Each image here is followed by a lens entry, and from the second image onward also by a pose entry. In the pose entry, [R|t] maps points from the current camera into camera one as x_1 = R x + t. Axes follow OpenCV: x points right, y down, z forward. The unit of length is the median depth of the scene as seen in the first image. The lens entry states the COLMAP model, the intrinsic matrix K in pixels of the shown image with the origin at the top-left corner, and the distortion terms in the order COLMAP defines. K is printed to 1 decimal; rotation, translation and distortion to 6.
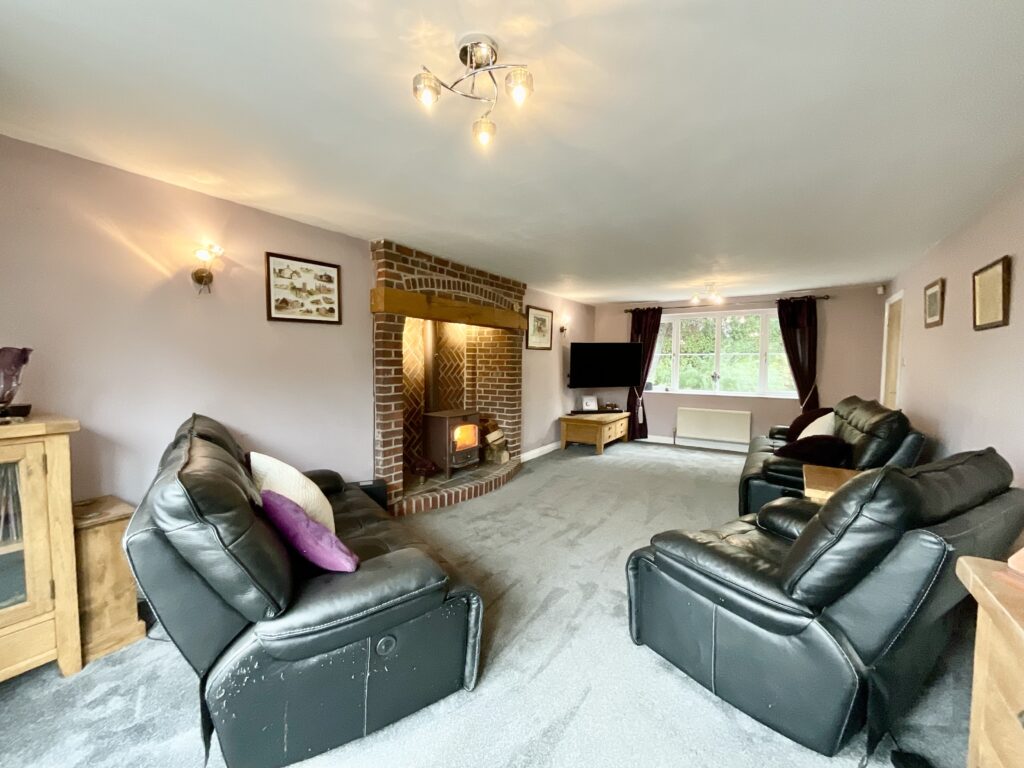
lens RADIAL K [[416.7, 0, 513.9], [0, 416.7, 383.6], [0, 0, 1]] dist [-0.006333, 0.001844]
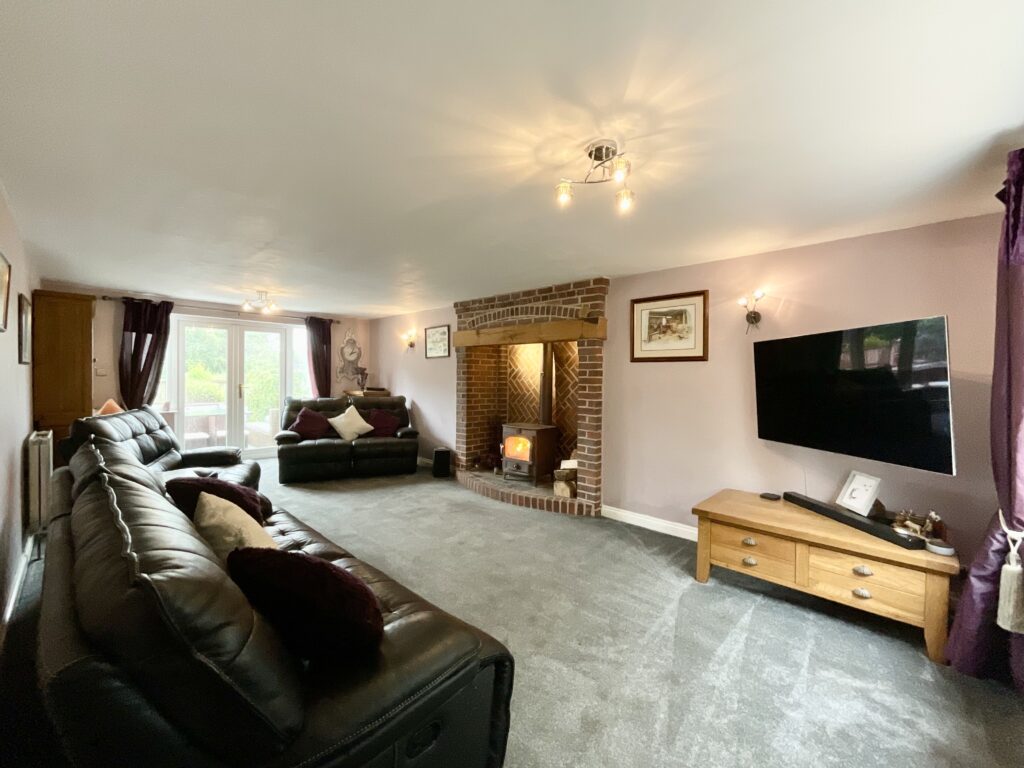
lens RADIAL K [[416.7, 0, 512.4], [0, 416.7, 378.8], [0, 0, 1]] dist [-0.006333, 0.001844]
pose [[-0.179205, -0.000684, -0.983812, 0.912447], [-0.065241, 0.997807, 0.011190, -0.059710], [0.981646, 0.066190, -0.178856, 1.119876]]
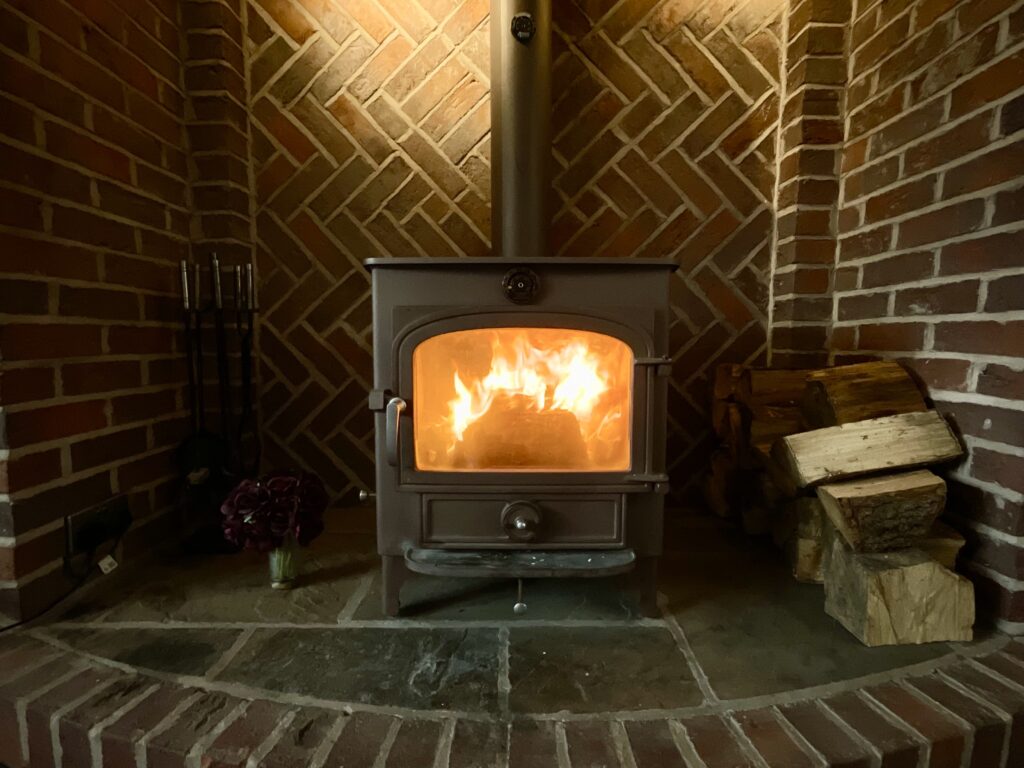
lens RADIAL K [[512.6, 0, 511.1], [0, 512.6, 385.6], [0, 0, 1]] dist [-0.000175, 0.000080]
pose [[0.536294, 0.074074, -0.840775, 0.048862], [-0.045324, 0.997232, 0.058948, 0.106224], [0.842814, 0.006494, 0.538166, 0.852619]]
